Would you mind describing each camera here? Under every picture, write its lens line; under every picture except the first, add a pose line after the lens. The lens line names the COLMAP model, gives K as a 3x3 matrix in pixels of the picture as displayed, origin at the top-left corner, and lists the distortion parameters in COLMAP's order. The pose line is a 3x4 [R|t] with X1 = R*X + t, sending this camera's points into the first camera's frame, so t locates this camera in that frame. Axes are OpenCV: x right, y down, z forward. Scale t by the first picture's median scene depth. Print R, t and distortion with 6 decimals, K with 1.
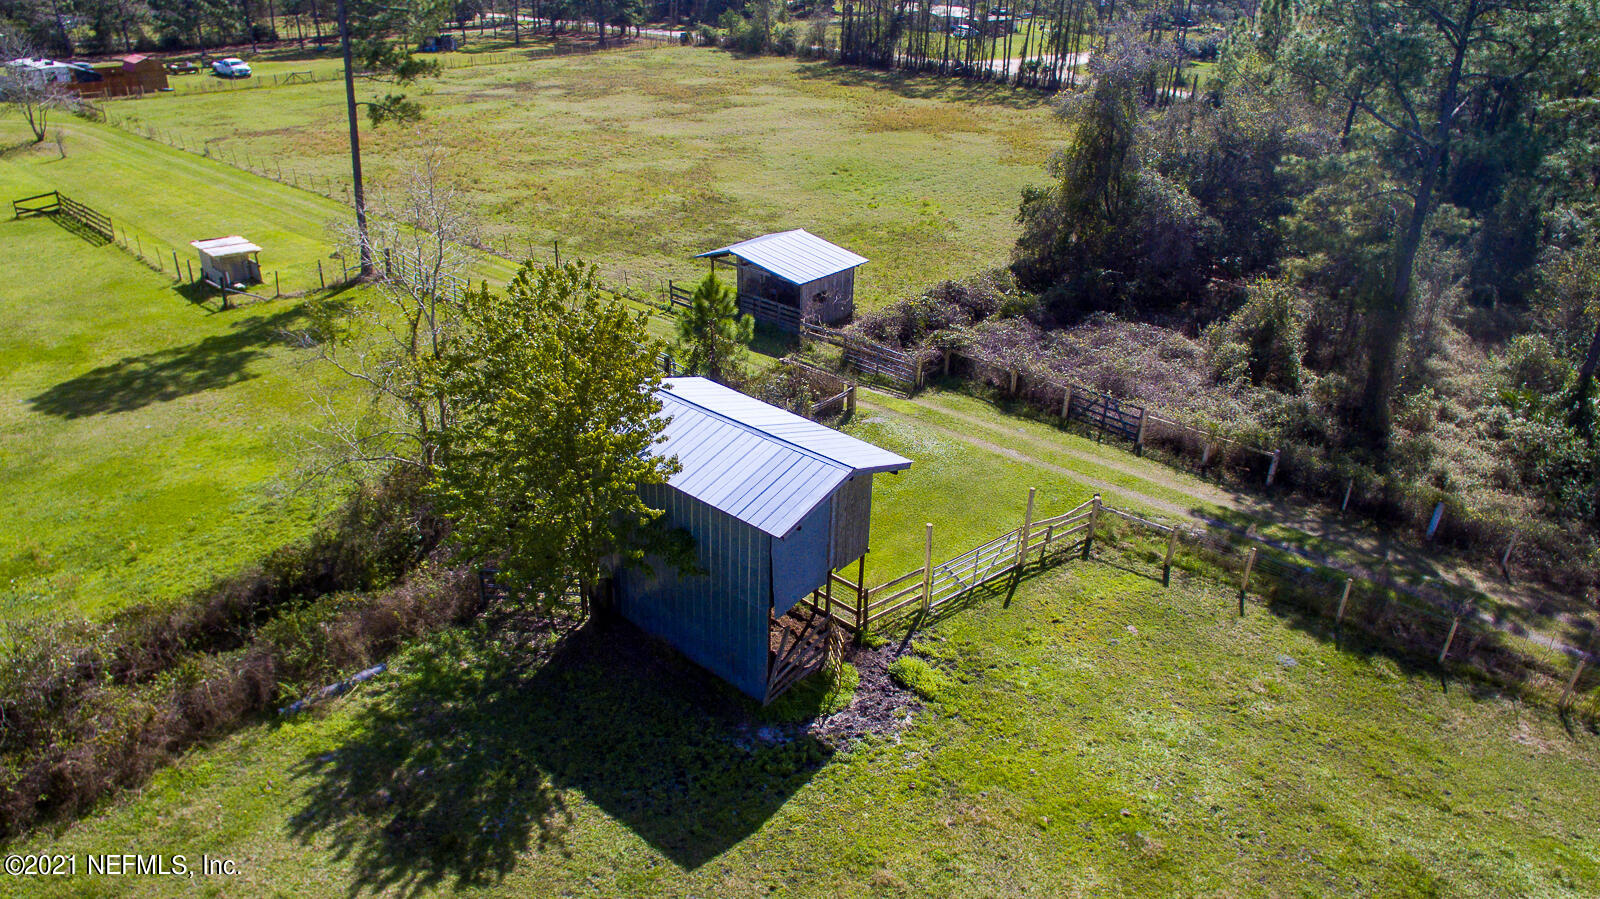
lens RADIAL K [[1078.5, 0, 801.1], [0, 1078.5, 459.6], [0, 0, 1]] dist [-0.126786, 0.094470]
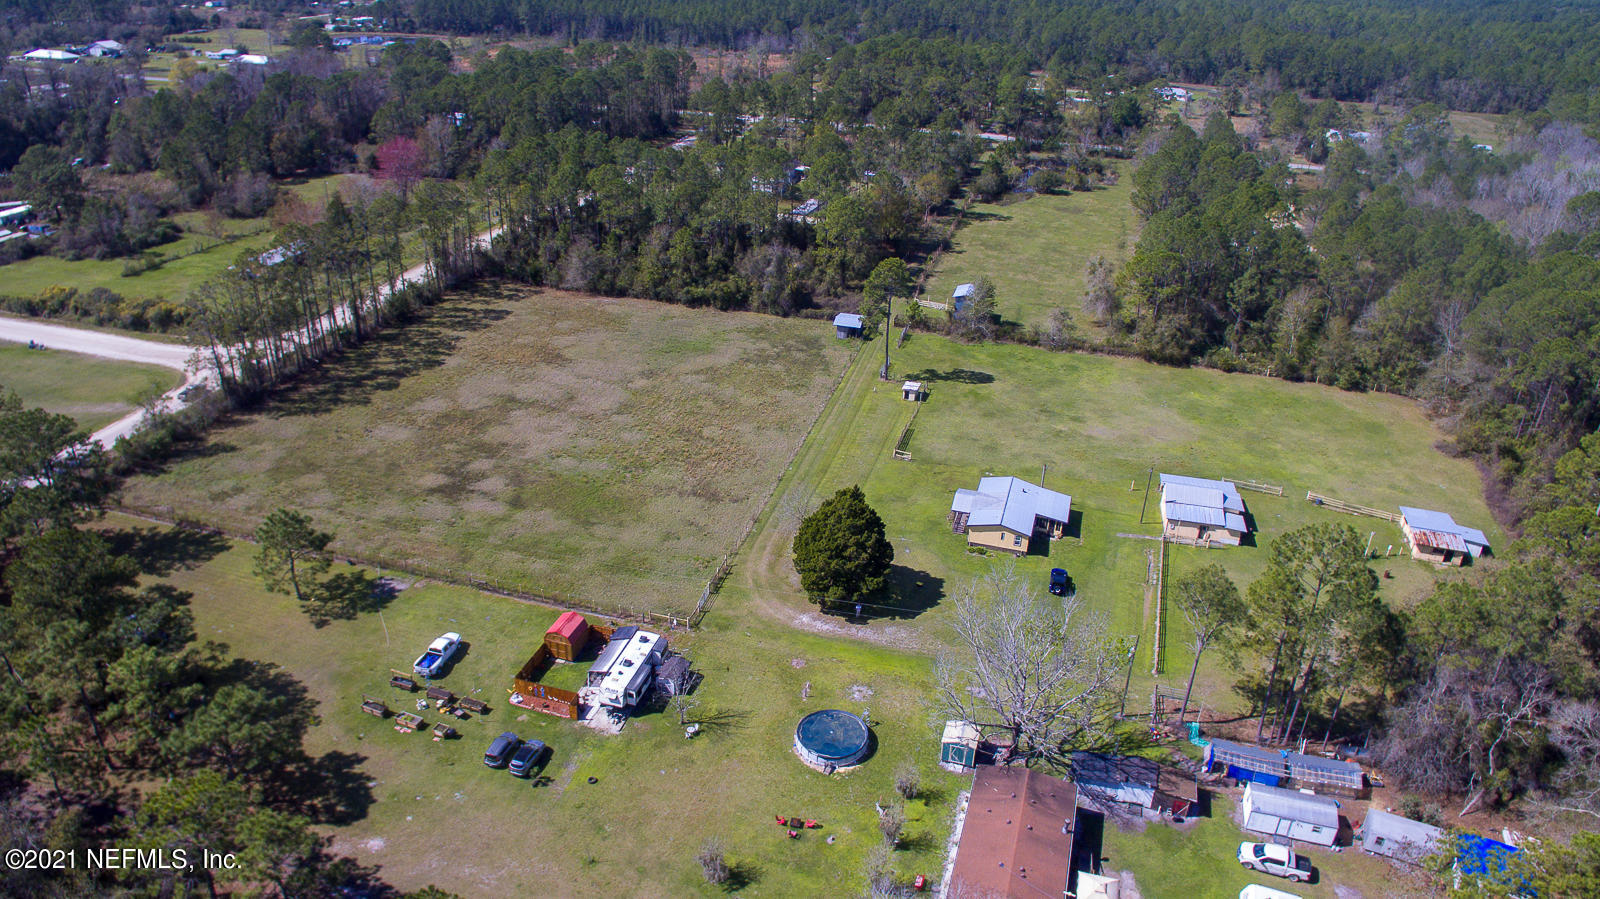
lens RADIAL K [[1078.5, 0, 801.1], [0, 1078.5, 459.6], [0, 0, 1]] dist [-0.126786, 0.094470]
pose [[-0.436983, -0.450045, 0.778785, -4.866550], [0.364342, 0.703051, 0.610716, -3.454375], [-0.822375, 0.550617, -0.143251, 2.983115]]
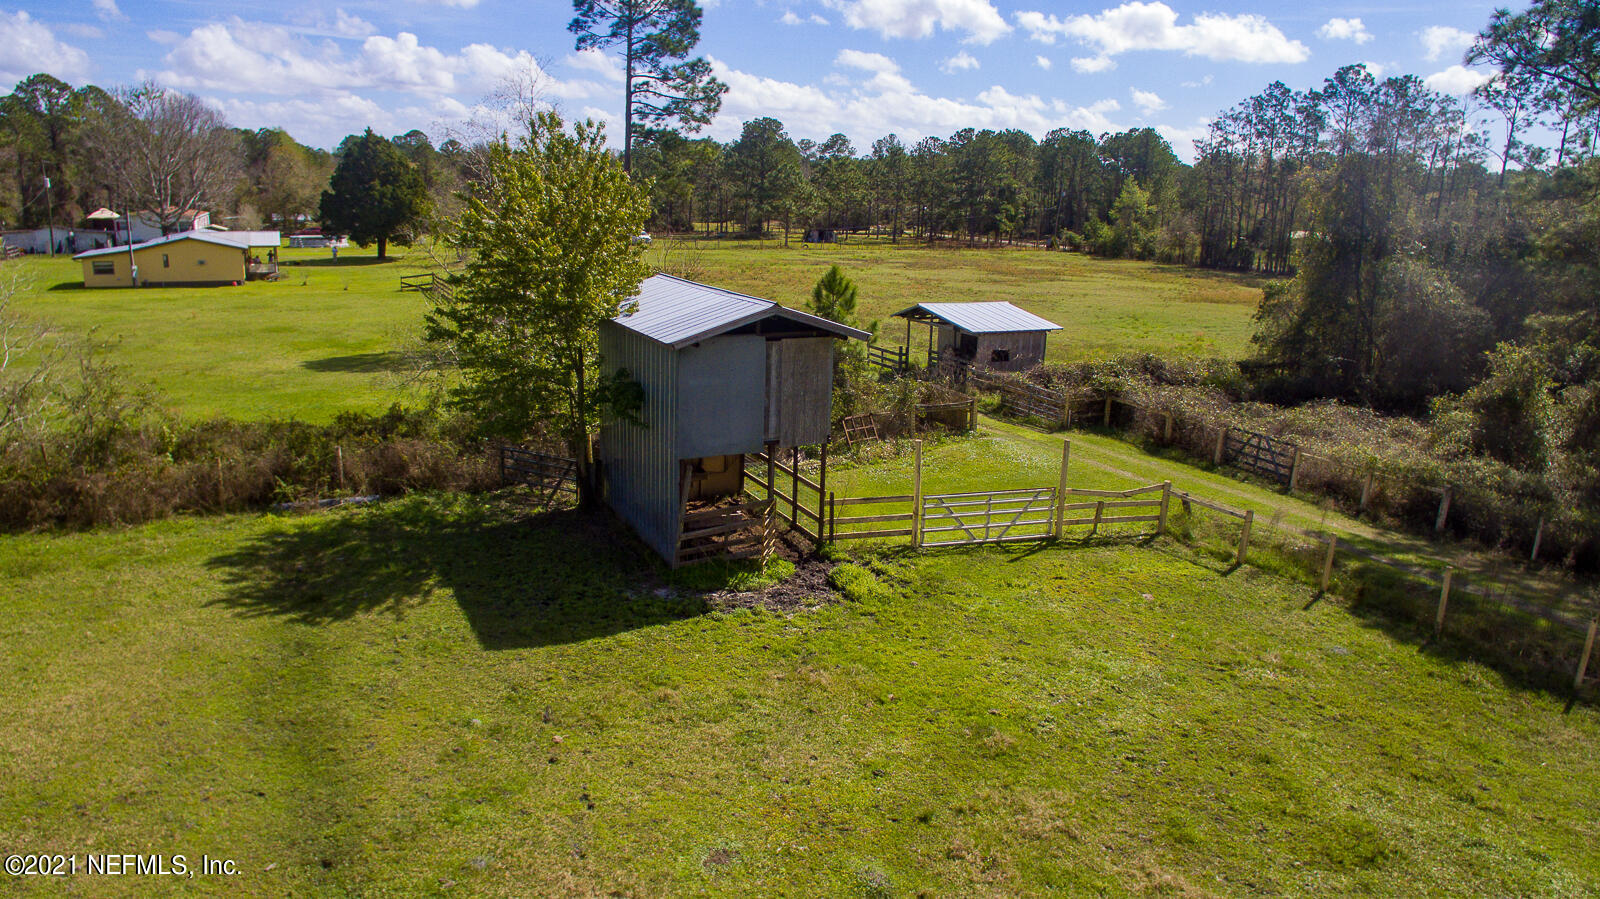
lens RADIAL K [[1078.5, 0, 801.1], [0, 1078.5, 459.6], [0, 0, 1]] dist [-0.126786, 0.094470]
pose [[0.926210, 0.093322, -0.365275, 0.306069], [-0.173560, 0.965651, -0.193379, 0.227168], [0.334682, 0.242506, 0.910592, 0.120247]]
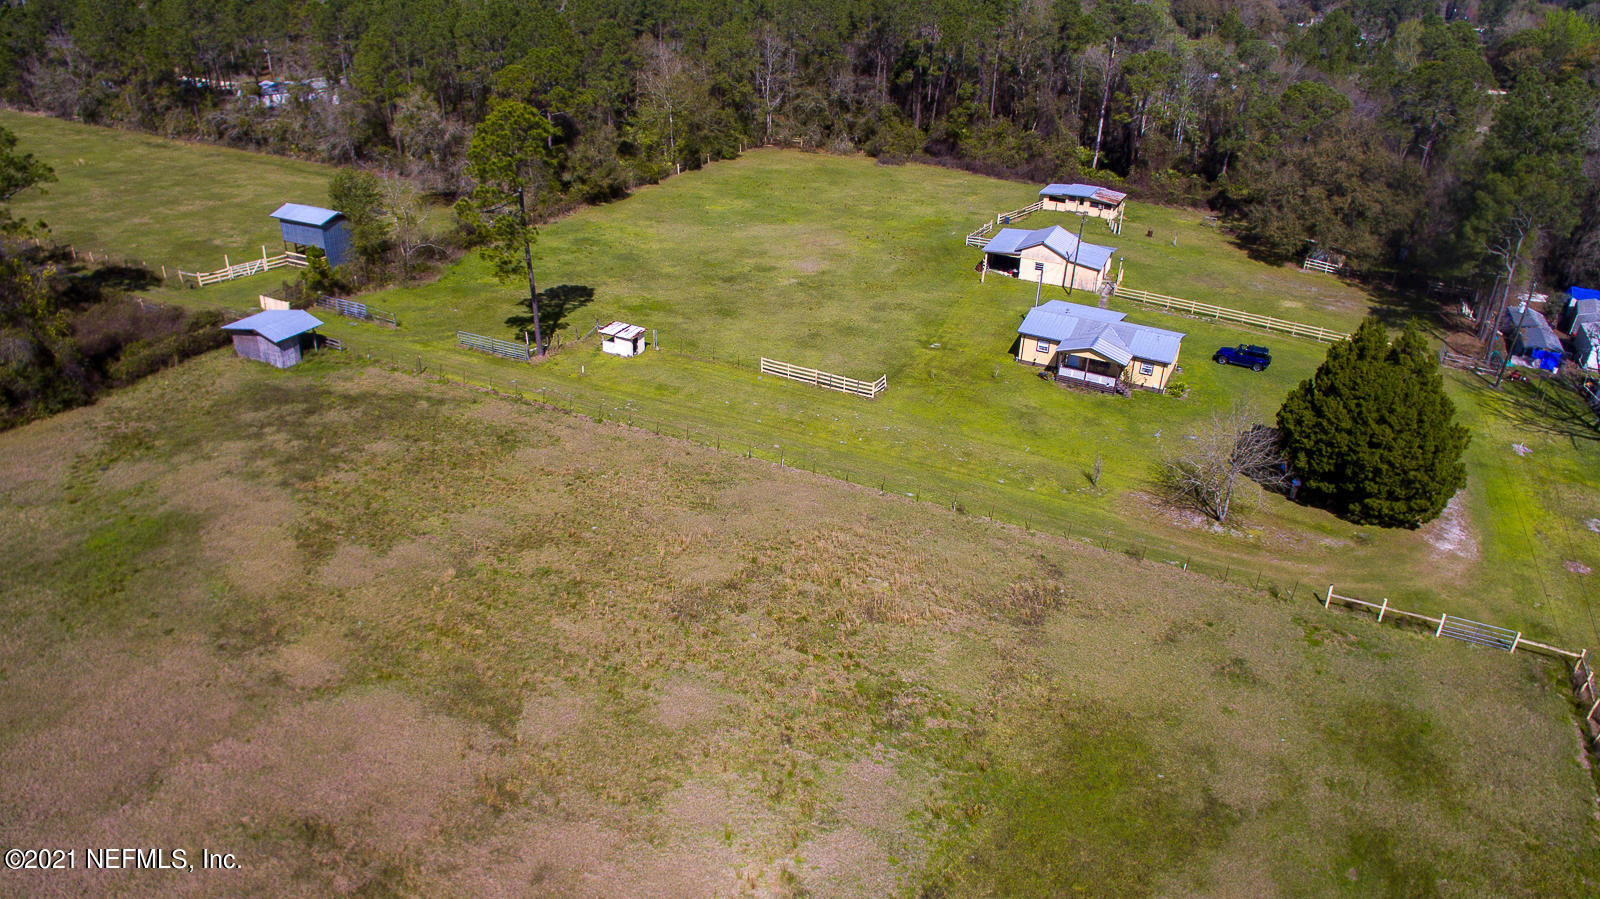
lens RADIAL K [[1078.5, 0, 801.1], [0, 1078.5, 459.6], [0, 0, 1]] dist [-0.126786, 0.094470]
pose [[-0.959631, 0.066233, -0.273351, -0.555364], [-0.183503, 0.589098, 0.786950, -2.371948], [0.213153, 0.805342, -0.553163, 3.479025]]
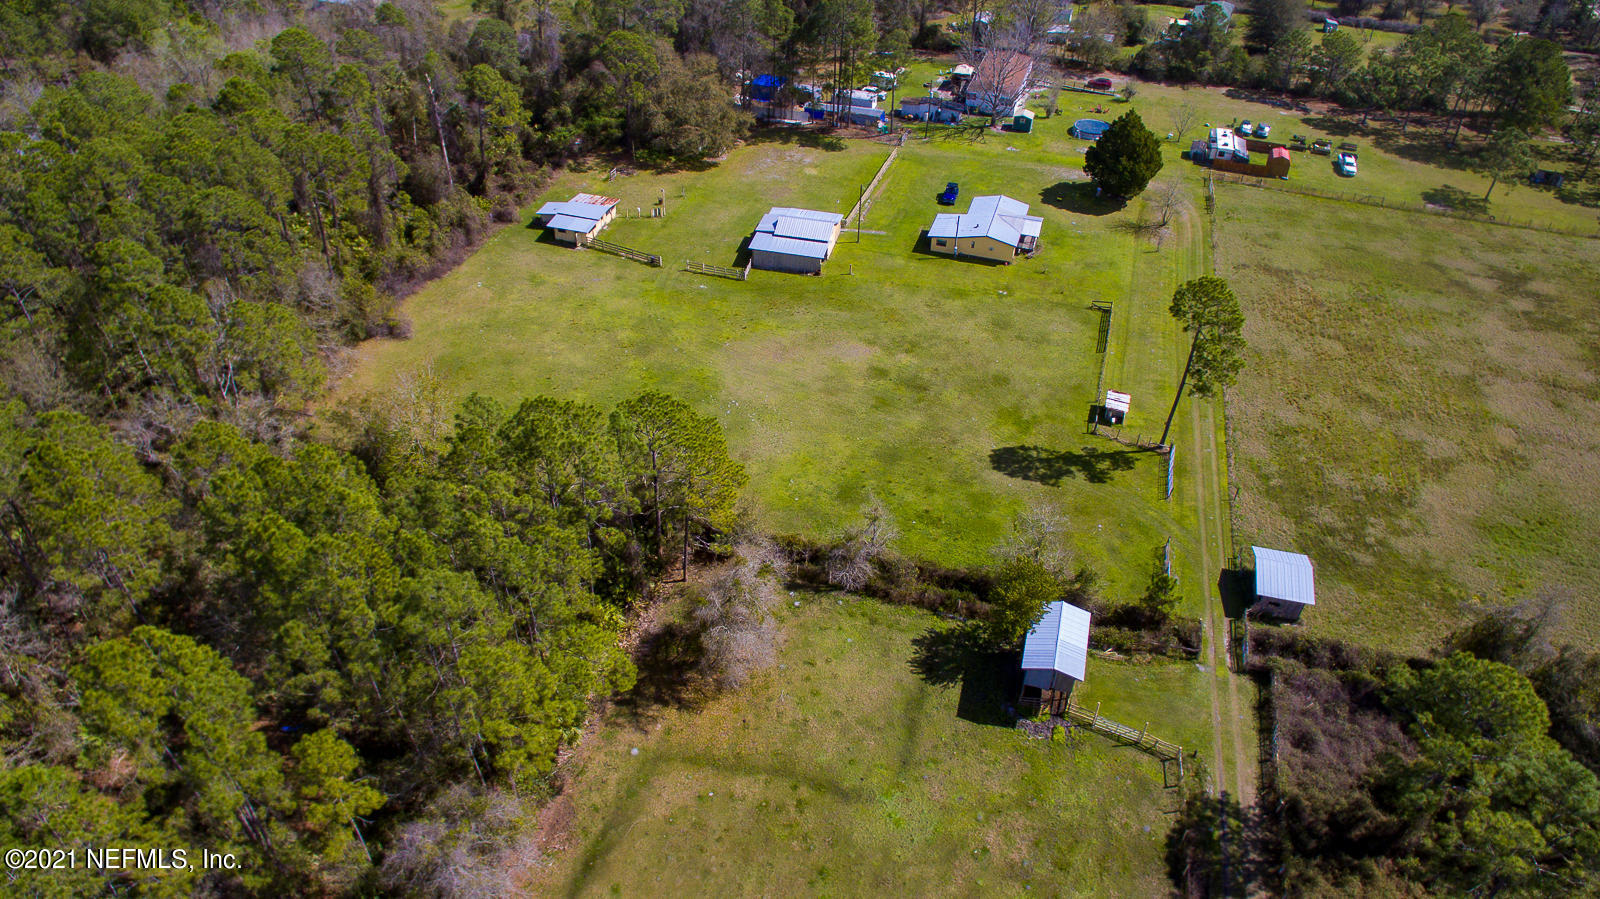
lens RADIAL K [[1078.5, 0, 801.1], [0, 1078.5, 459.6], [0, 0, 1]] dist [-0.126786, 0.094470]
pose [[0.431917, 0.551004, -0.714032, 1.264086], [-0.412173, 0.824767, 0.387133, -1.098515], [0.802223, 0.127096, 0.583340, -1.241073]]
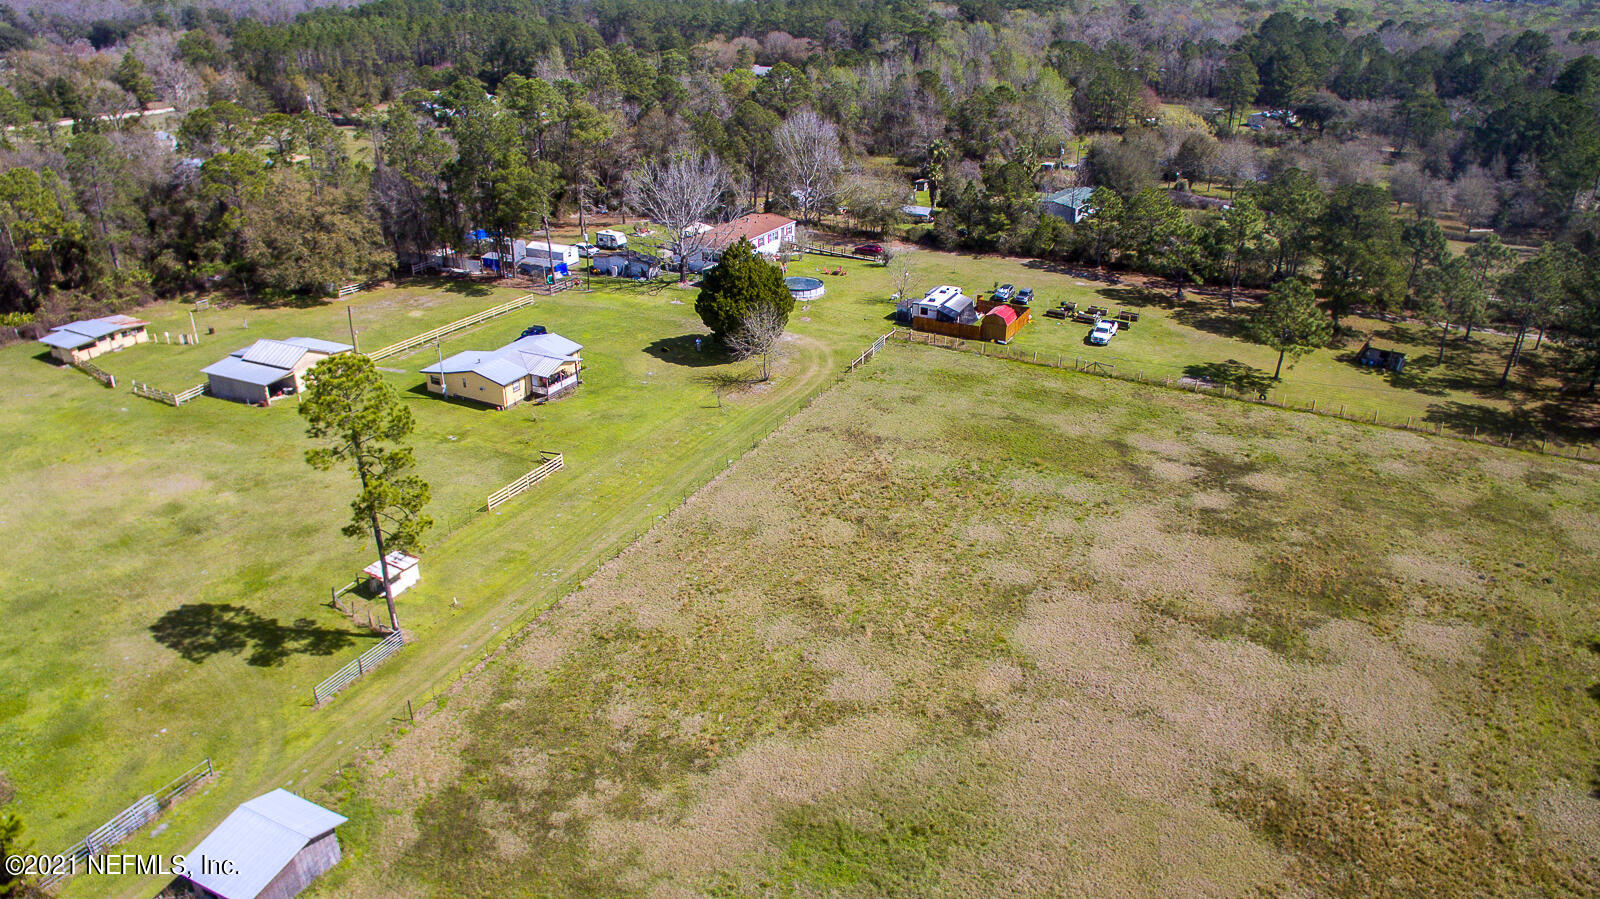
lens RADIAL K [[1078.5, 0, 801.1], [0, 1078.5, 459.6], [0, 0, 1]] dist [-0.126786, 0.094470]
pose [[0.258863, 0.387251, -0.884888, 1.337207], [-0.432706, 0.865540, 0.252202, -1.521946], [0.863571, 0.317611, 0.391622, 1.394565]]
